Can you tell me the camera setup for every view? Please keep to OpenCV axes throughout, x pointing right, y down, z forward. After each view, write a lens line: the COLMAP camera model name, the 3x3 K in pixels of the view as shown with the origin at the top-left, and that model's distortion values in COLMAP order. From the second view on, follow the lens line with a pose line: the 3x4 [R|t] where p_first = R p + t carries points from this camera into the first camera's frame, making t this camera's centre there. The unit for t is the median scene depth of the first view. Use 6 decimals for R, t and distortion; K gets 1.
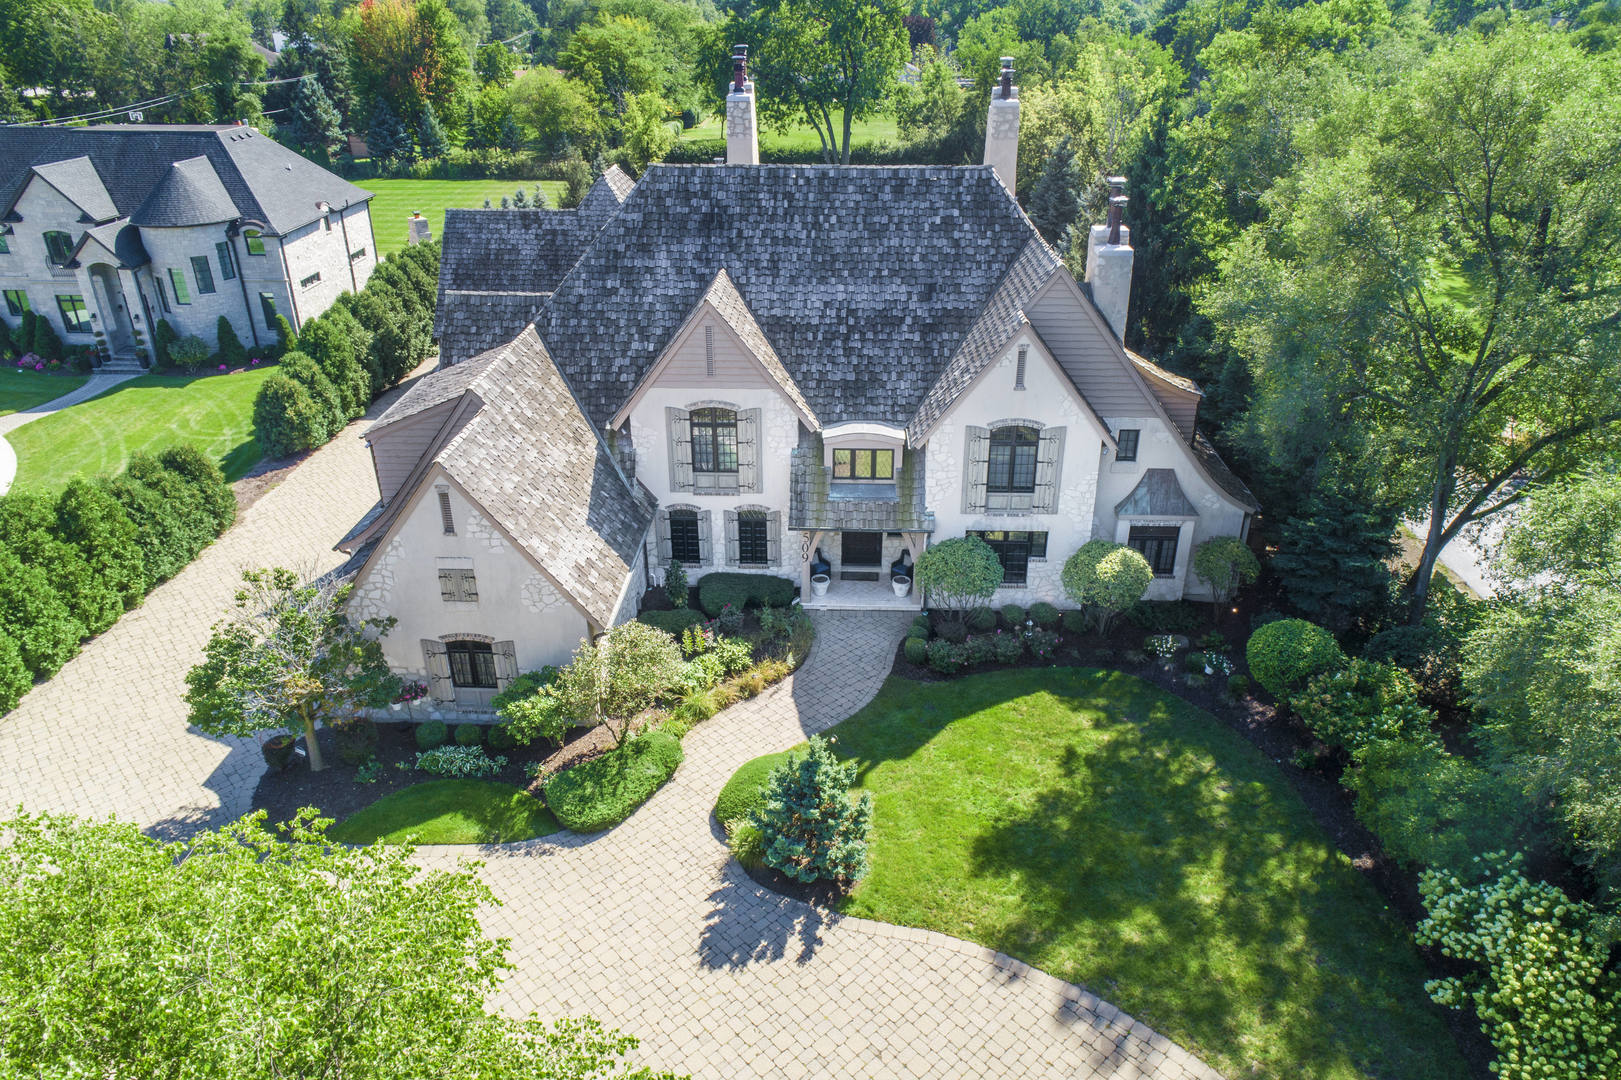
lens RADIAL K [[1089.4, 0, 817.5], [0, 1089.4, 545.8], [0, 0, 1]] dist [-0.001732, 0.003107]
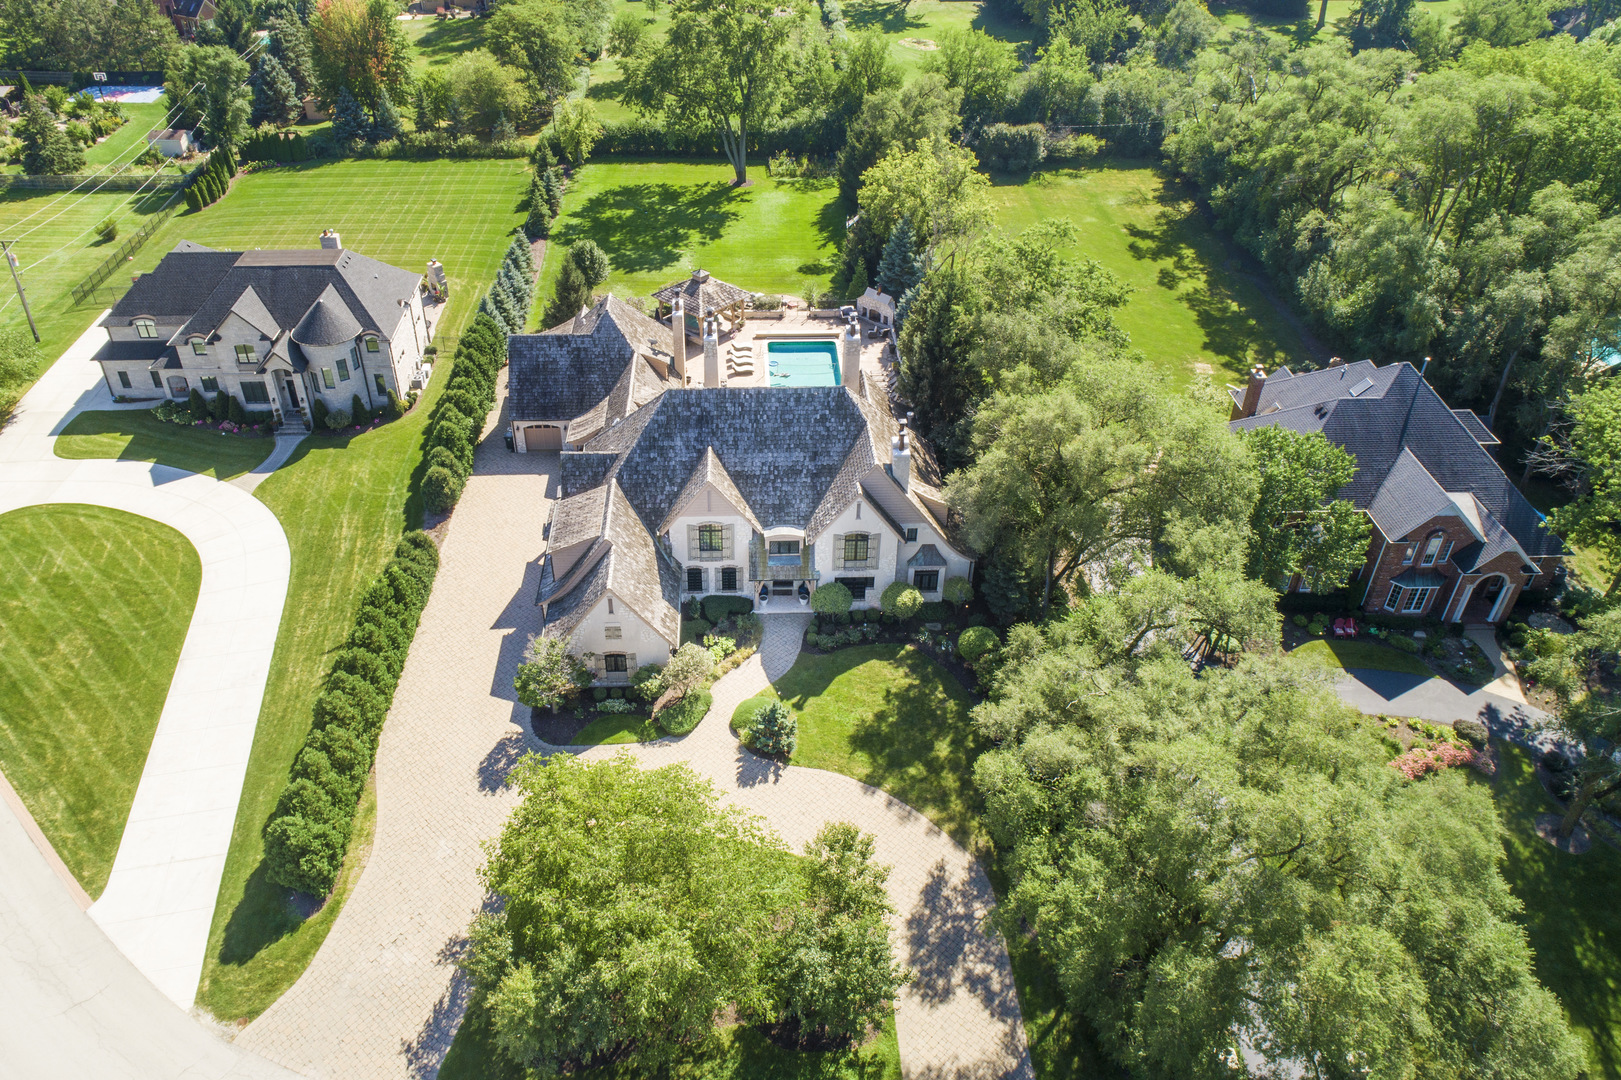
lens RADIAL K [[1151.3, 0, 764.3], [0, 1151.3, 536.9], [0, 0, 1]] dist [-0.005219, -0.001617]
pose [[0.997953, -0.037595, 0.051741, -0.105064], [0.028157, 0.984631, 0.172366, -0.461604], [-0.057426, -0.170556, 0.983673, -1.104540]]
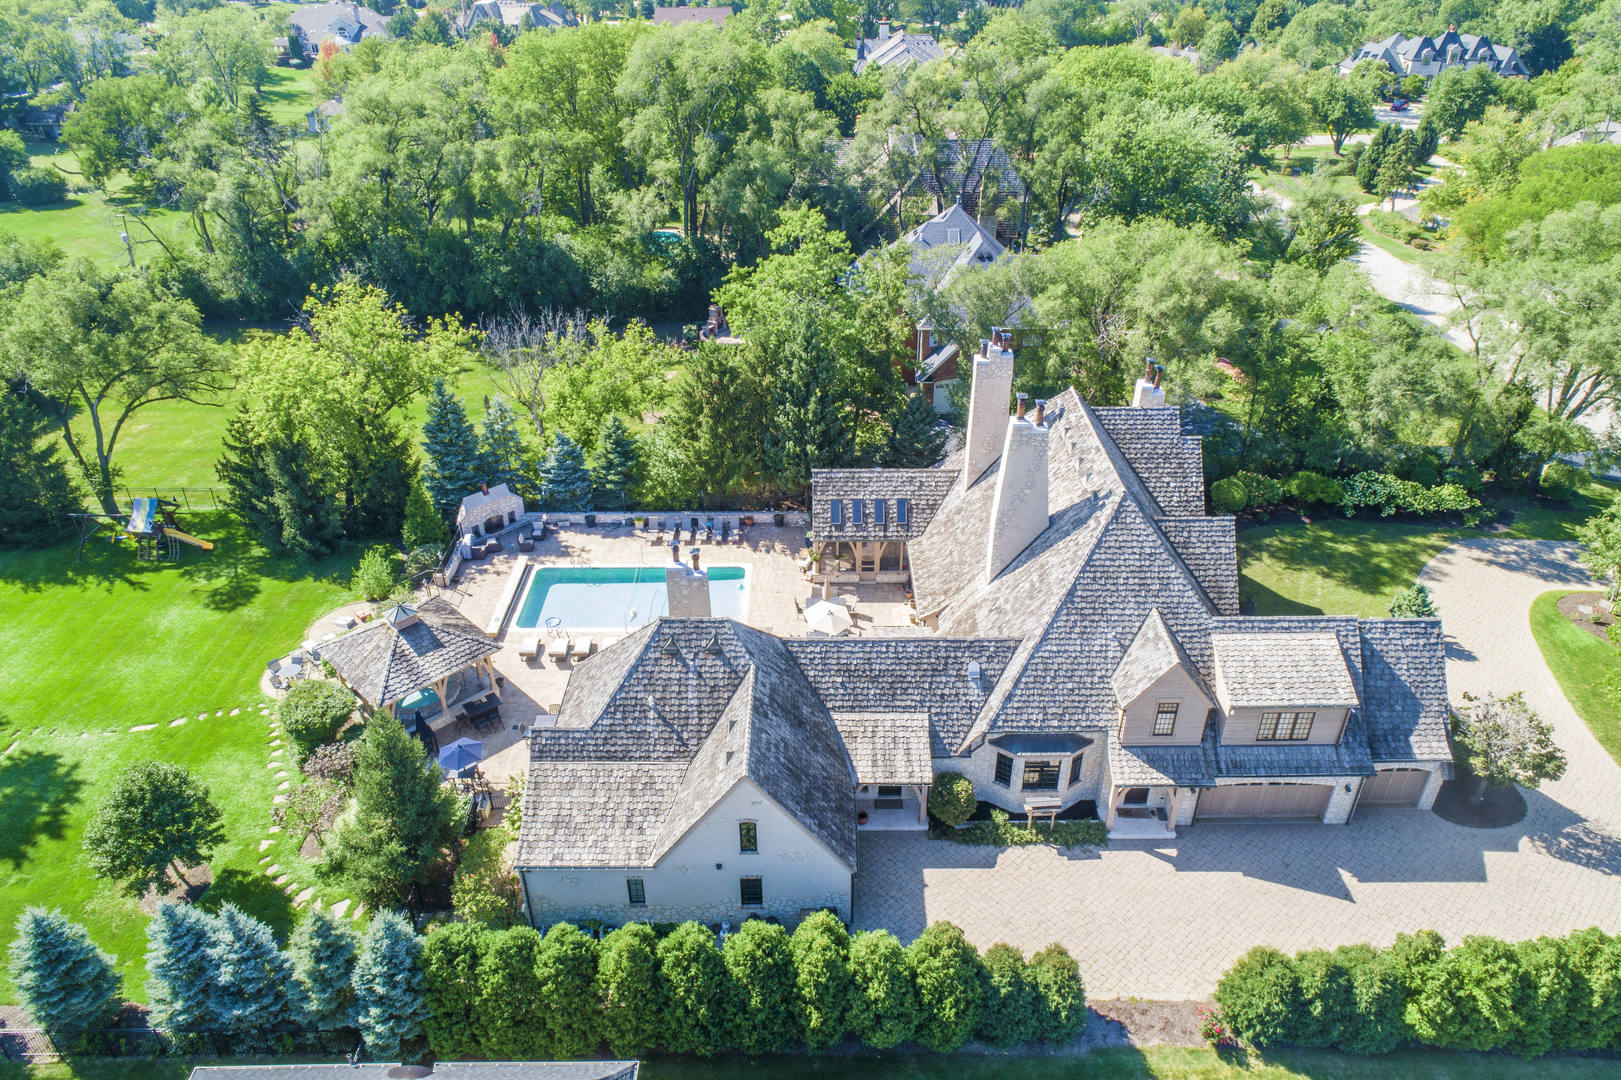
lens RADIAL K [[1095.1, 0, 828.3], [0, 1095.1, 567.5], [0, 0, 1]] dist [0.005533, 0.003877]
pose [[-0.046478, -0.535717, 0.843118, -1.397487], [0.456975, 0.739130, 0.494835, -1.179845], [-0.888264, 0.408283, 0.210456, 1.150943]]
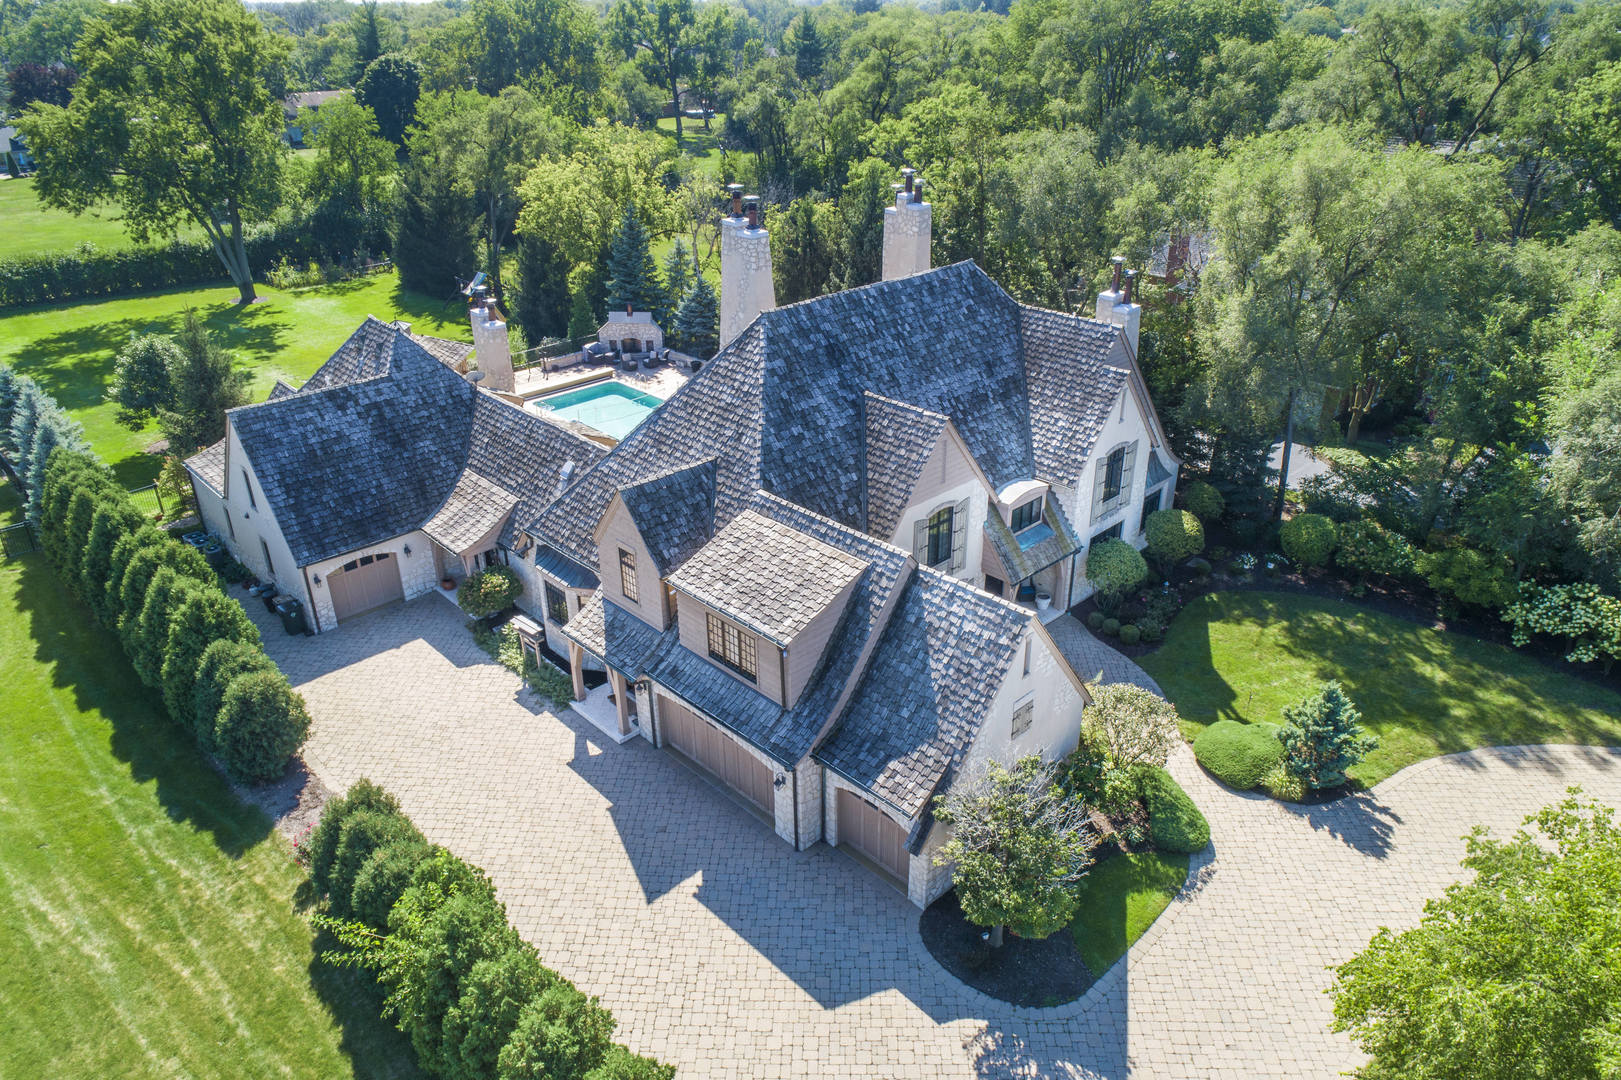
lens RADIAL K [[1089.4, 0, 817.5], [0, 1089.4, 545.8], [0, 0, 1]] dist [-0.001732, 0.003107]
pose [[0.691644, -0.326624, 0.644162, -0.905537], [0.333835, 0.935480, 0.115895, -0.259590], [-0.640455, 0.134886, 0.756058, 0.231215]]
